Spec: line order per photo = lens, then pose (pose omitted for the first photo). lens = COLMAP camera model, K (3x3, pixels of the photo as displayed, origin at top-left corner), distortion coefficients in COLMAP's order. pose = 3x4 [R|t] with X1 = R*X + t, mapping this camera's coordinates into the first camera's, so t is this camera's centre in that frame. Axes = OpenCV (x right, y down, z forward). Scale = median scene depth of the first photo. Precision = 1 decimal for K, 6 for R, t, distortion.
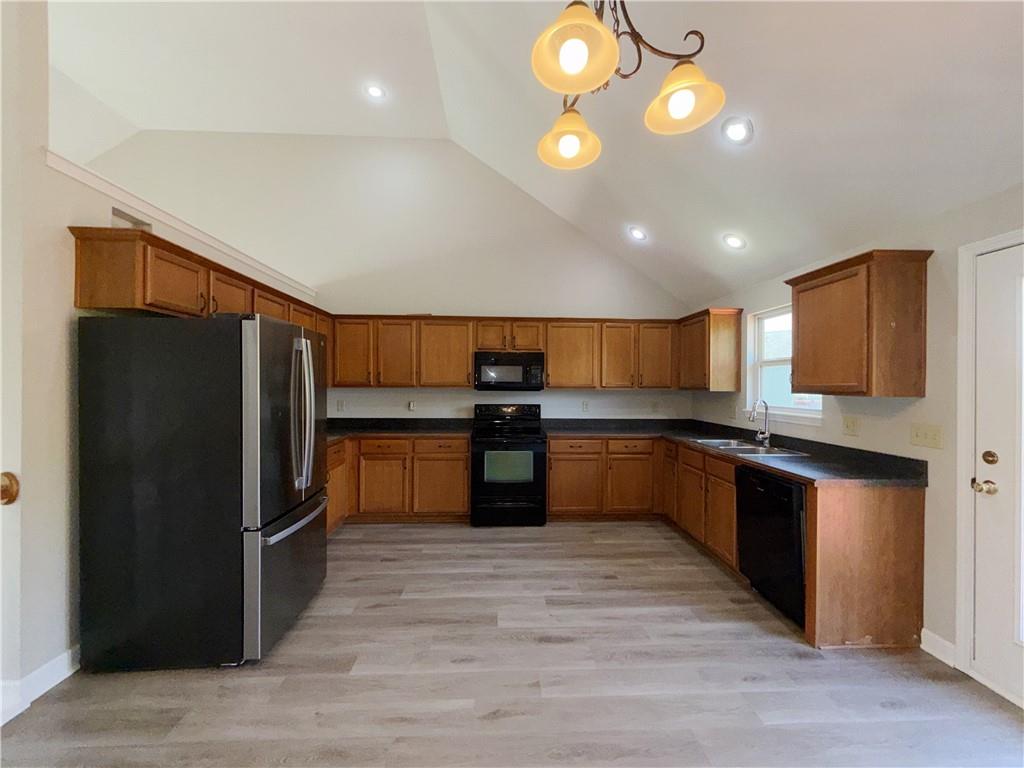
lens RADIAL K [[411.1, 0, 512.0], [0, 411.1, 384.8], [0, 0, 1]] dist [0.002013, -0.000053]
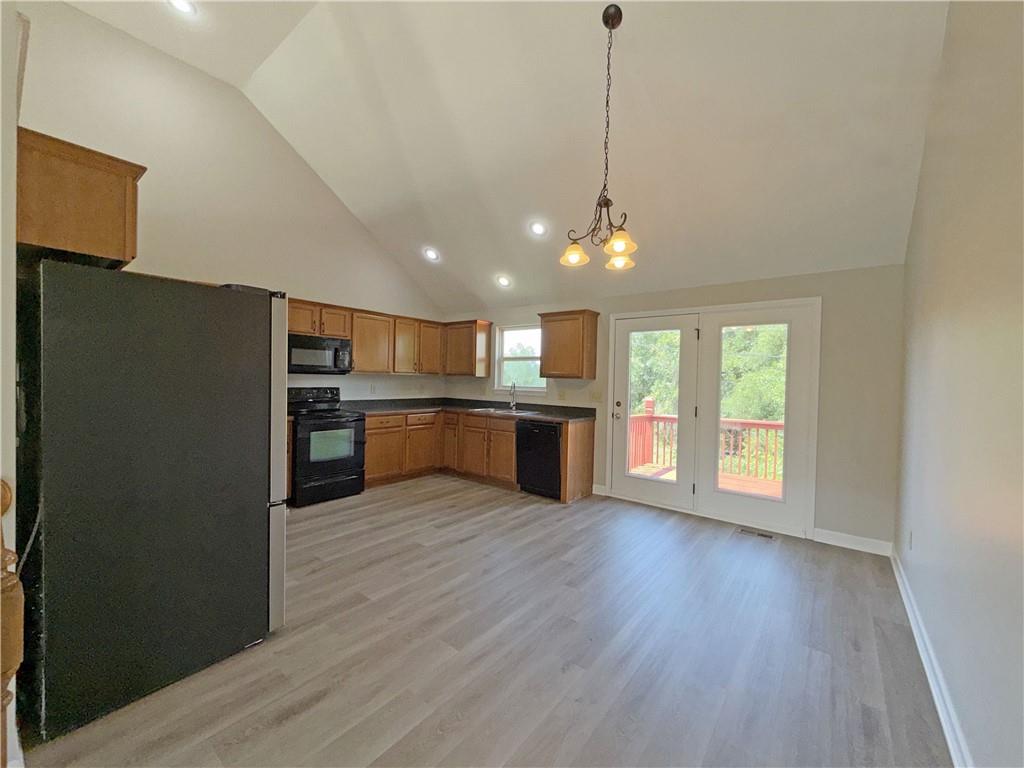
lens RADIAL K [[411.1, 0, 512.9], [0, 411.1, 384.0], [0, 0, 1]] dist [0.002013, -0.000053]
pose [[0.655009, -0.003097, 0.755615, -0.696119], [-0.018065, 0.999642, 0.019756, 0.014698], [-0.755405, -0.026591, 0.654718, -0.073353]]
